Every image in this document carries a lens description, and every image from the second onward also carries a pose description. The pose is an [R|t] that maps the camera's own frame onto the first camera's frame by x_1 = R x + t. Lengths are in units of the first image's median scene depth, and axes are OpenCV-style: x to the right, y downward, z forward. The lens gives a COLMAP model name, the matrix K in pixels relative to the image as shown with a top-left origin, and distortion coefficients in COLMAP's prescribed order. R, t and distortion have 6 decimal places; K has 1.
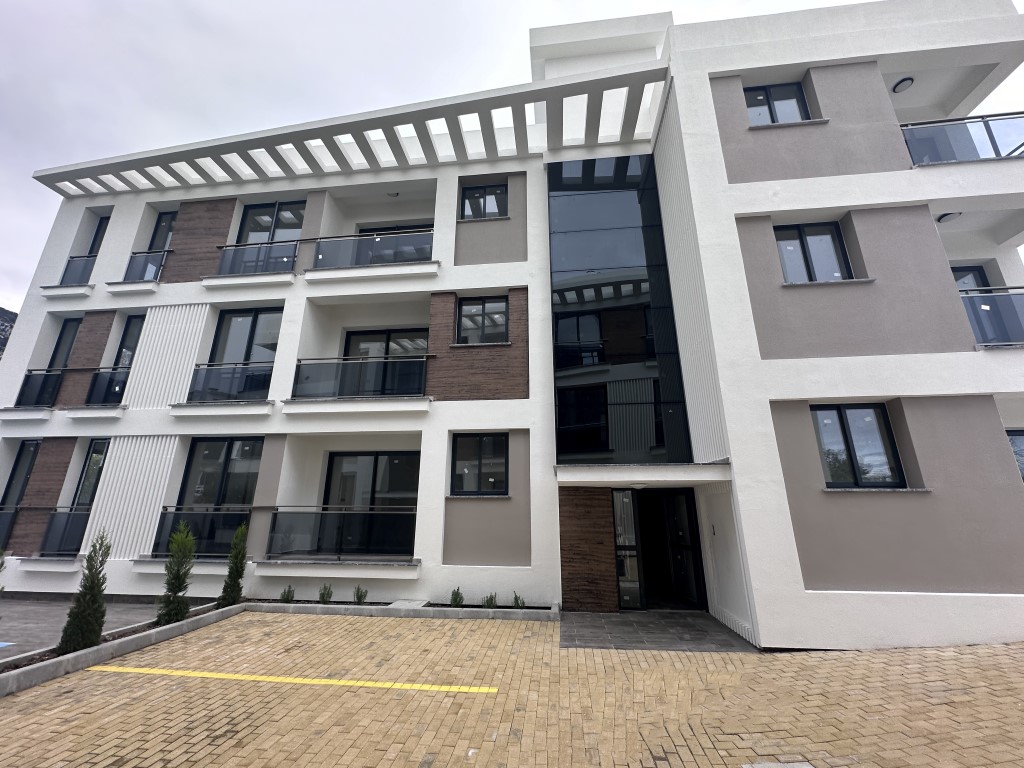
lens RADIAL K [[400.6, 0, 514.4], [0, 400.6, 394.0], [0, 0, 1]] dist [0.001741, 0.000182]
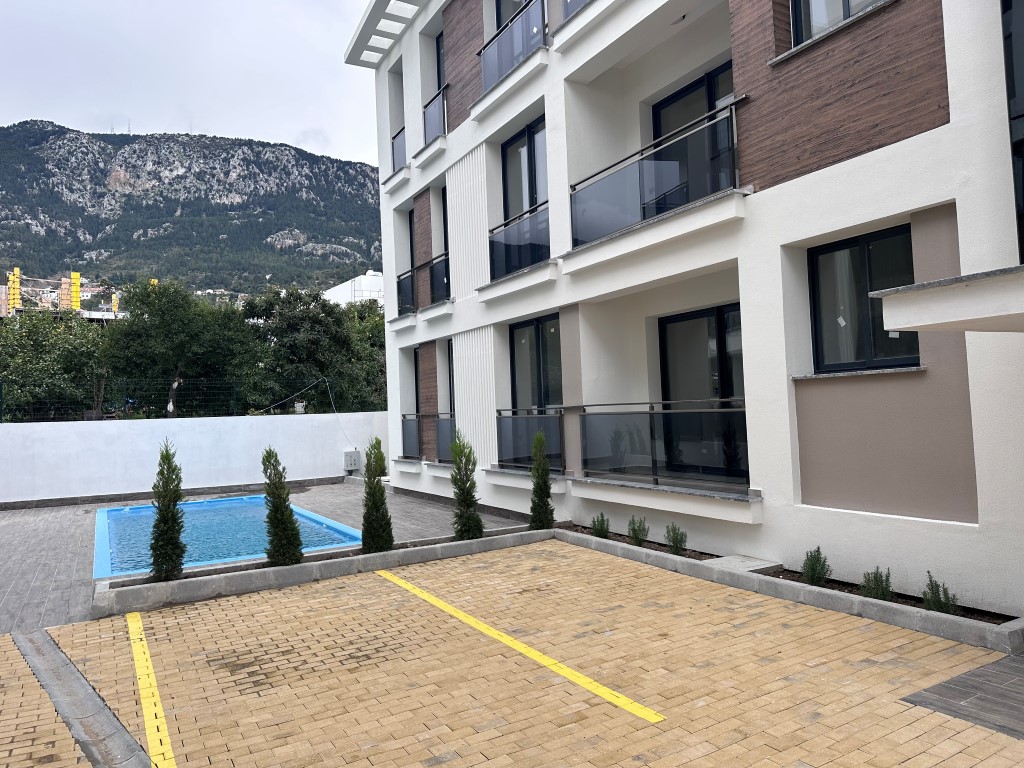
lens RADIAL K [[706.5, 0, 512.0], [0, 706.5, 384.0], [0, 0, 1]] dist [0.054311, -0.045624]
pose [[0.589611, -0.057490, -0.805639, 0.342517], [0.263563, 0.956557, 0.124630, 0.057739], [0.763475, -0.285820, 0.579149, 0.206561]]
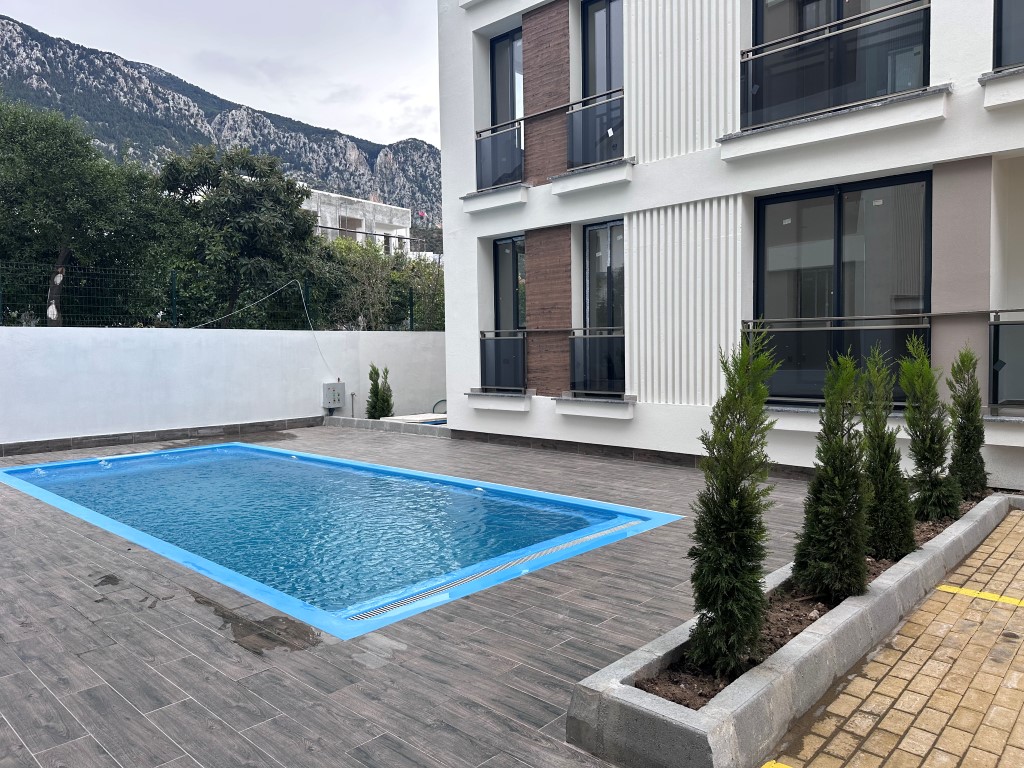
lens RADIAL K [[706.5, 0, 512.0], [0, 706.5, 384.0], [0, 0, 1]] dist [0.054311, -0.045624]
pose [[0.802540, 0.017746, -0.596335, -0.564310], [0.181184, 0.945098, 0.271960, 0.029776], [0.568421, -0.326305, 0.755263, 0.015004]]
